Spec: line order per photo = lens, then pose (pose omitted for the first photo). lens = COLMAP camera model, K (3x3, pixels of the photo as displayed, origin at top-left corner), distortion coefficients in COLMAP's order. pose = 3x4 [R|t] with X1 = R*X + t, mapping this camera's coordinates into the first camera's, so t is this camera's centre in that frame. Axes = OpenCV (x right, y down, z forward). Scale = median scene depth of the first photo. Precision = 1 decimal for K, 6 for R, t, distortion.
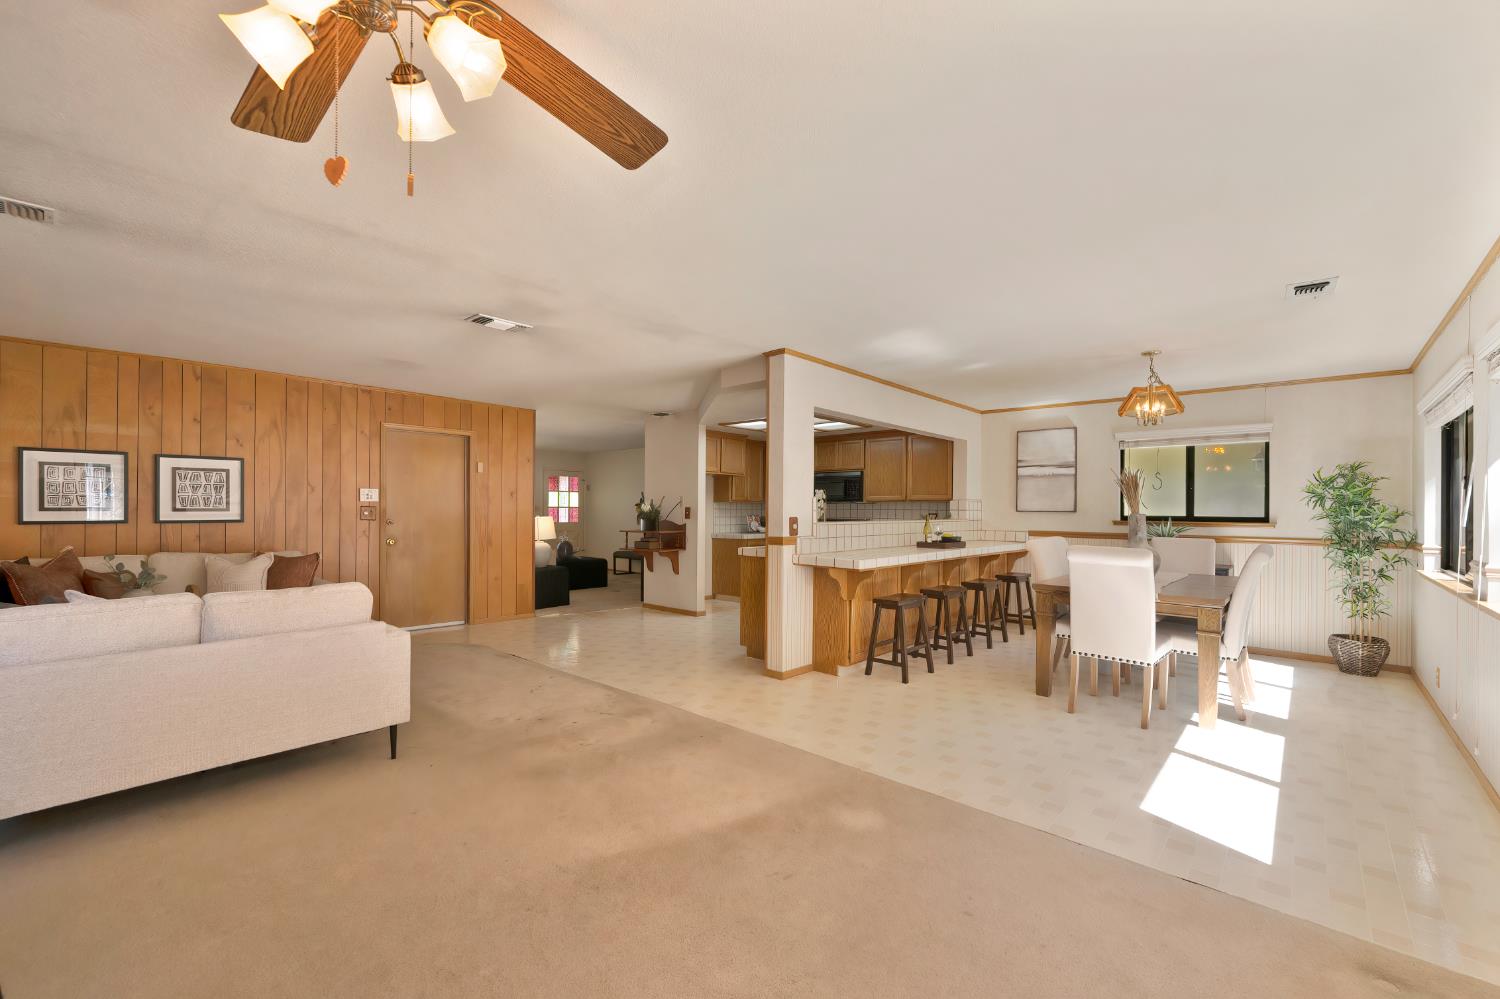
lens RADIAL K [[625.8, 0, 764.7], [0, 625.8, 508.3], [0, 0, 1]] dist [0.000188, 0.000519]
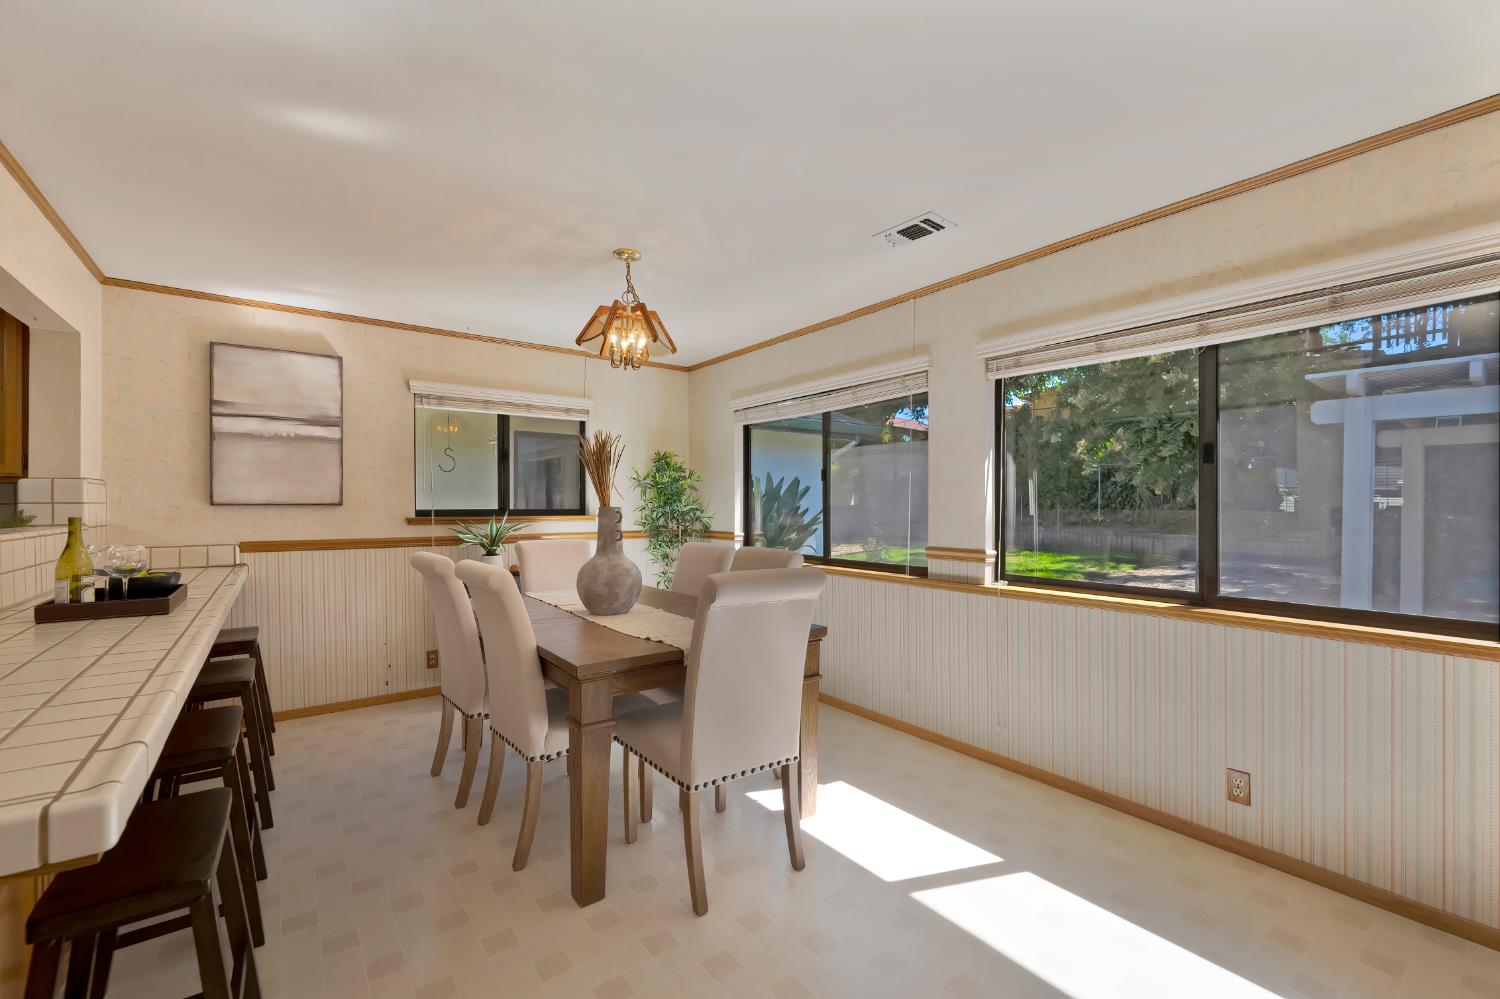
lens RADIAL K [[625.8, 0, 745.8], [0, 625.8, 508.4], [0, 0, 1]] dist [0.000188, 0.000519]
pose [[0.205088, -0.014603, 0.978635, 0.008165], [0.002294, 0.999893, 0.014439, 0.001916], [-0.978741, -0.000716, 0.205099, 0.575609]]
